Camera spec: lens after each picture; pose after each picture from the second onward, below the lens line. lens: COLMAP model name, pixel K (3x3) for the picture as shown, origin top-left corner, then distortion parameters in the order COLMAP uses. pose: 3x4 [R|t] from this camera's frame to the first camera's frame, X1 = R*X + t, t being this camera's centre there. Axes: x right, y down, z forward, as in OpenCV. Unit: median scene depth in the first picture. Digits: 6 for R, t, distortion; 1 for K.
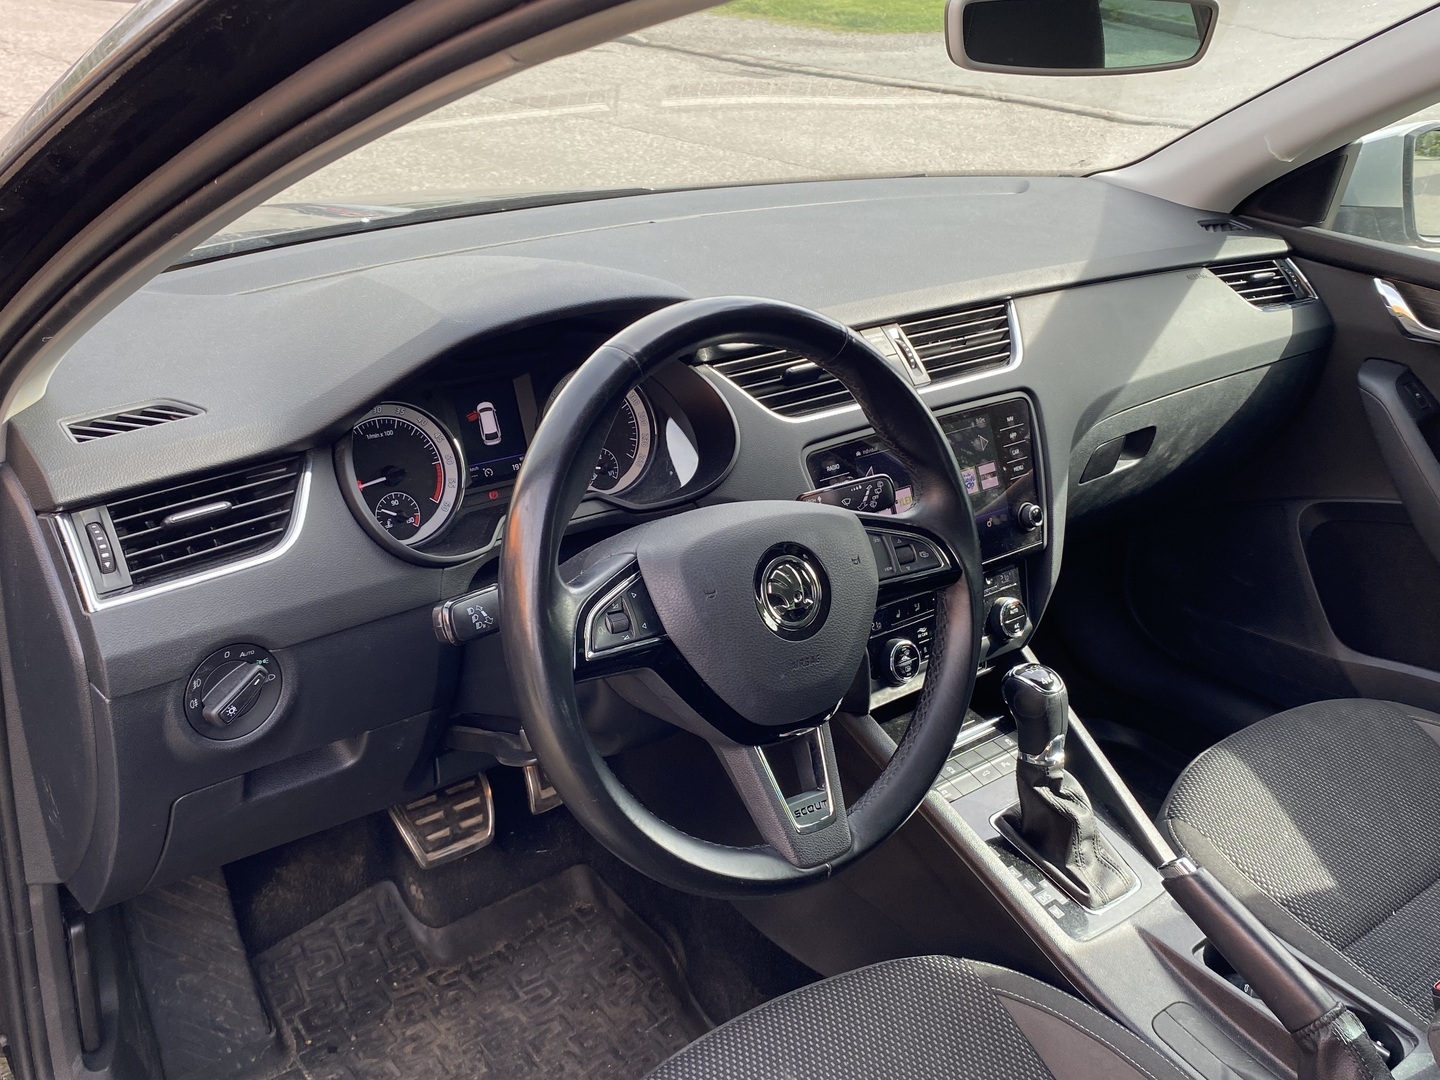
lens RADIAL K [[1412.9, 0, 719.7], [0, 1412.9, 546.6], [0, 0, 1]] dist [0.170576, 0.000000]
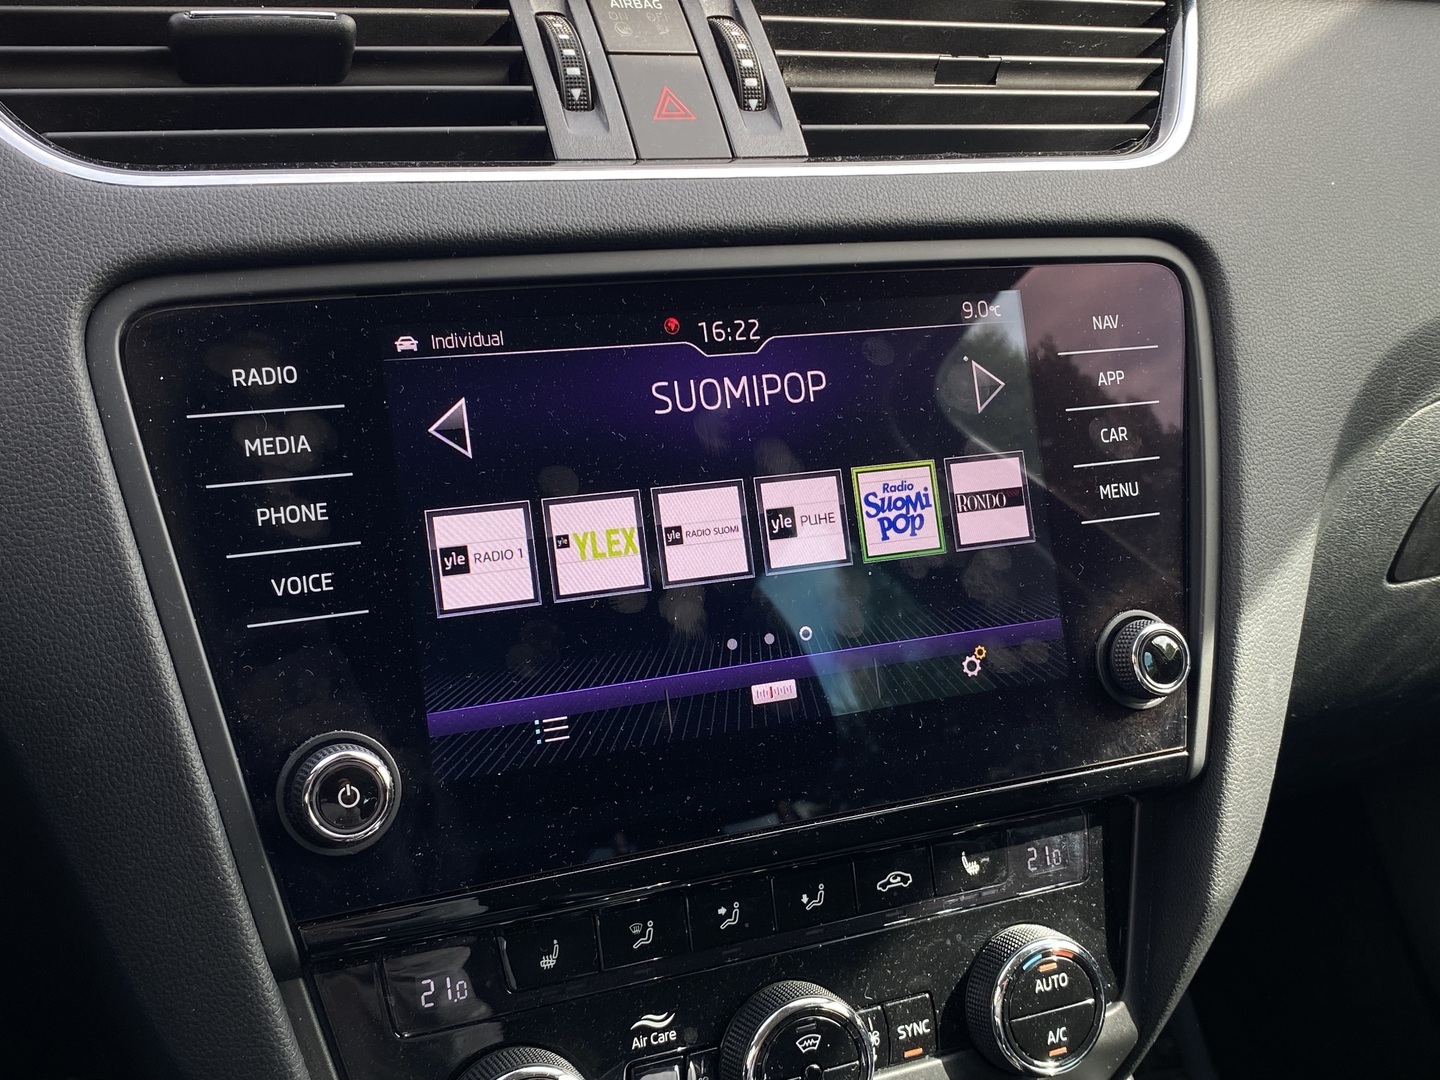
lens RADIAL K [[1602.4, 0, 727.4], [0, 1602.4, 533.8], [0, 0, 1]] dist [0.087244, 0.000000]
pose [[0.963487, 0.097787, -0.249259, 0.218953], [-0.115923, 0.991497, -0.059114, -0.017562], [0.241360, 0.085851, 0.966631, 0.670910]]
